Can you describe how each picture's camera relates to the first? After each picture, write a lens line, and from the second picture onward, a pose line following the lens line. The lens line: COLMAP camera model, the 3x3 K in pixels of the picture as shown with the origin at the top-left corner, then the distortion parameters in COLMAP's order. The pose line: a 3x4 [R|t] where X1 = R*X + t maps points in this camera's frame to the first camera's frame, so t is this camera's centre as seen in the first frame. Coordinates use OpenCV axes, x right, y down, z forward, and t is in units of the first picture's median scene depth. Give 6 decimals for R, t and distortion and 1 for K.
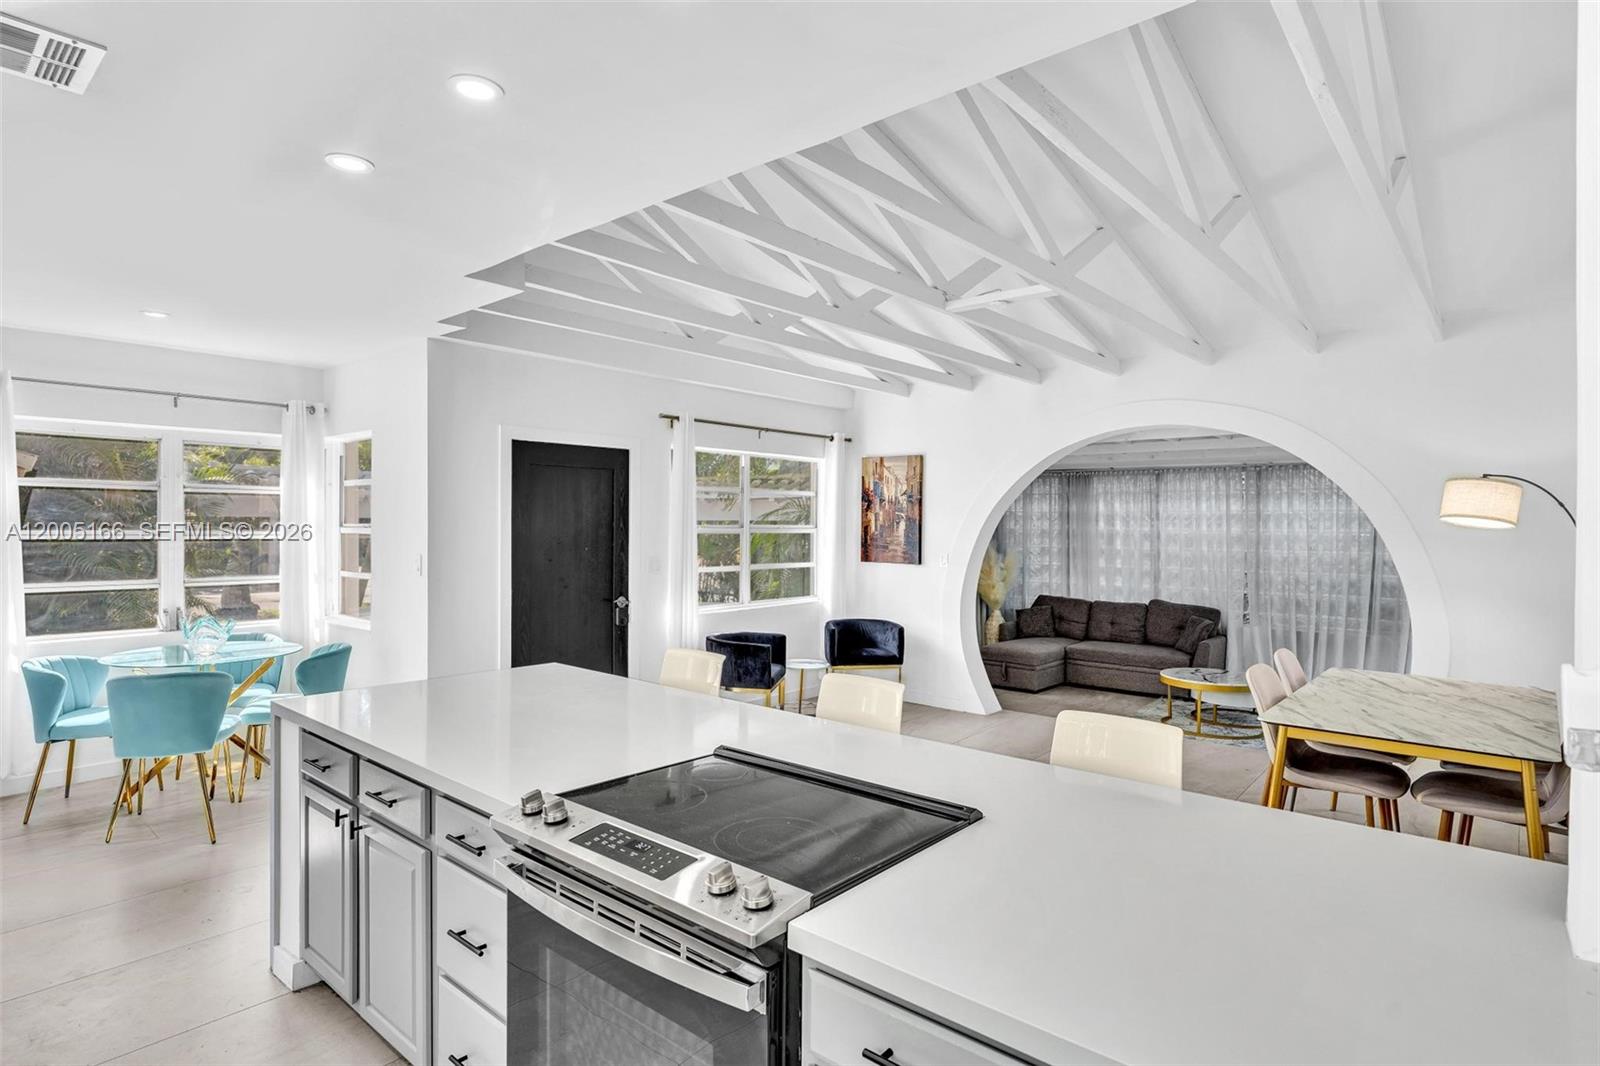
lens RADIAL K [[848.4, 0, 800.0], [0, 848.4, 533.0], [0, 0, 1]] dist [-0.013152, 0.001163]
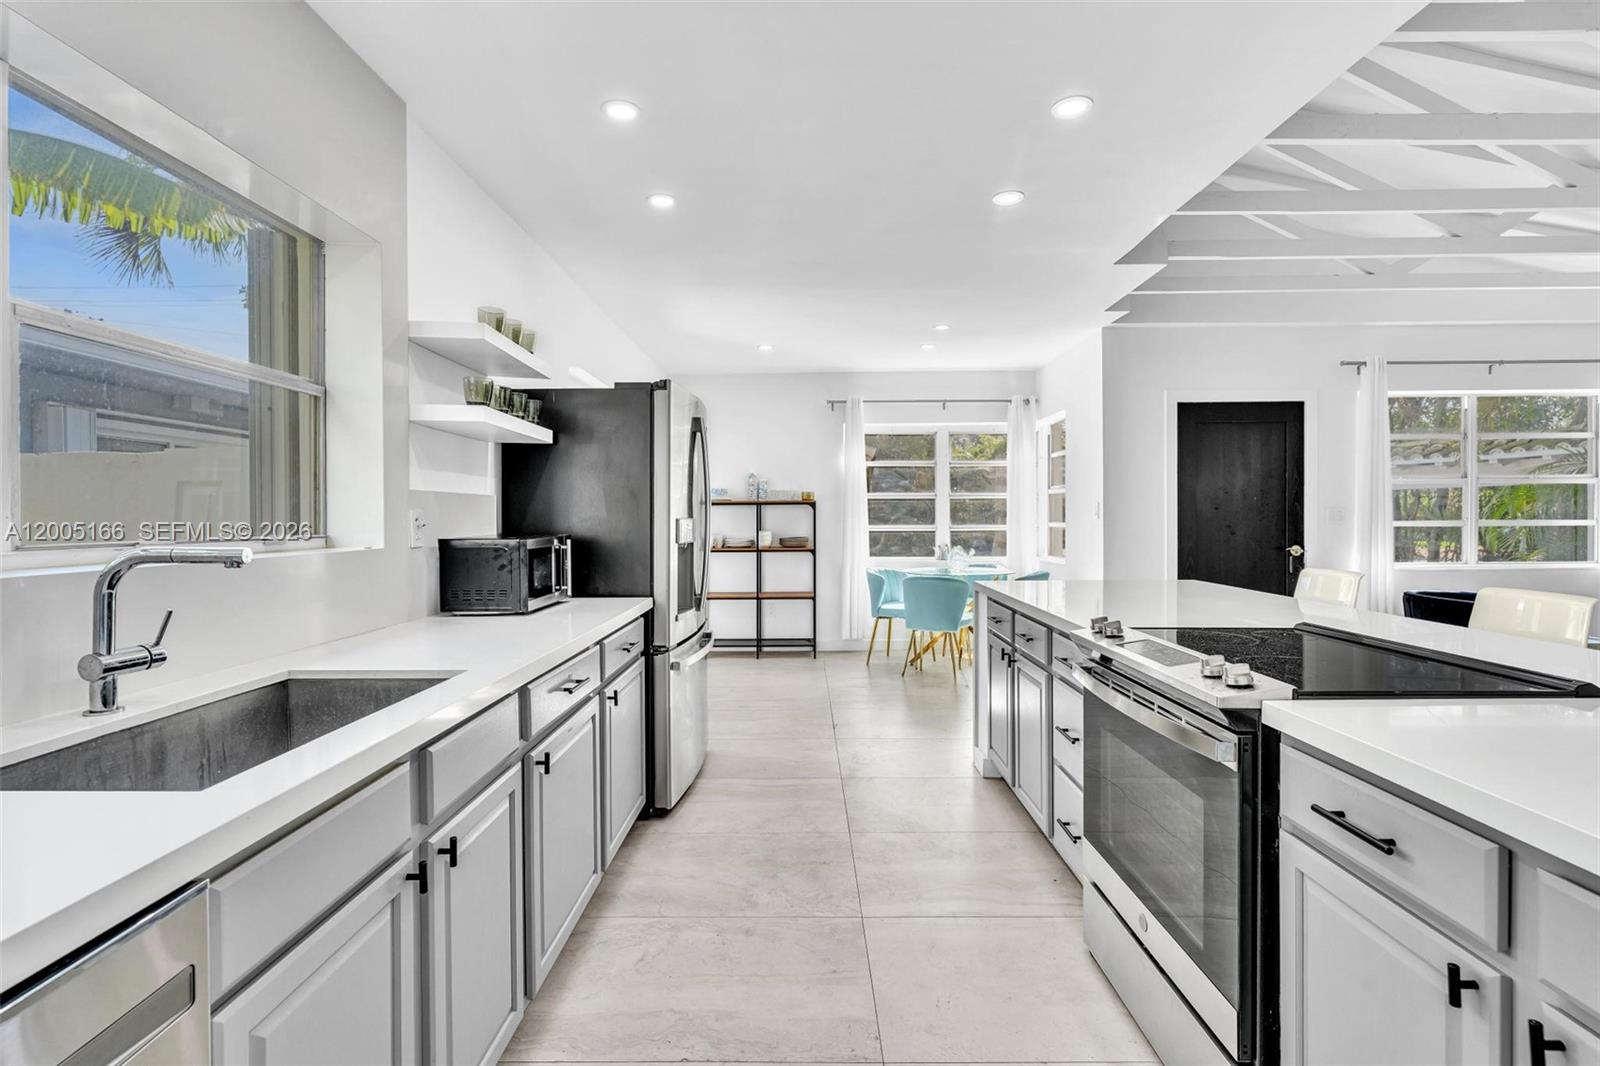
lens RADIAL K [[735.8, 0, 800.0], [0, 735.8, 533.0], [0, 0, 1]] dist [0.000299, 0.000293]
pose [[0.638128, 0.001394, -0.769929, 0.115172], [-0.001423, 0.999999, 0.000631, 0.074064], [0.769929, 0.000693, 0.638130, -0.042798]]
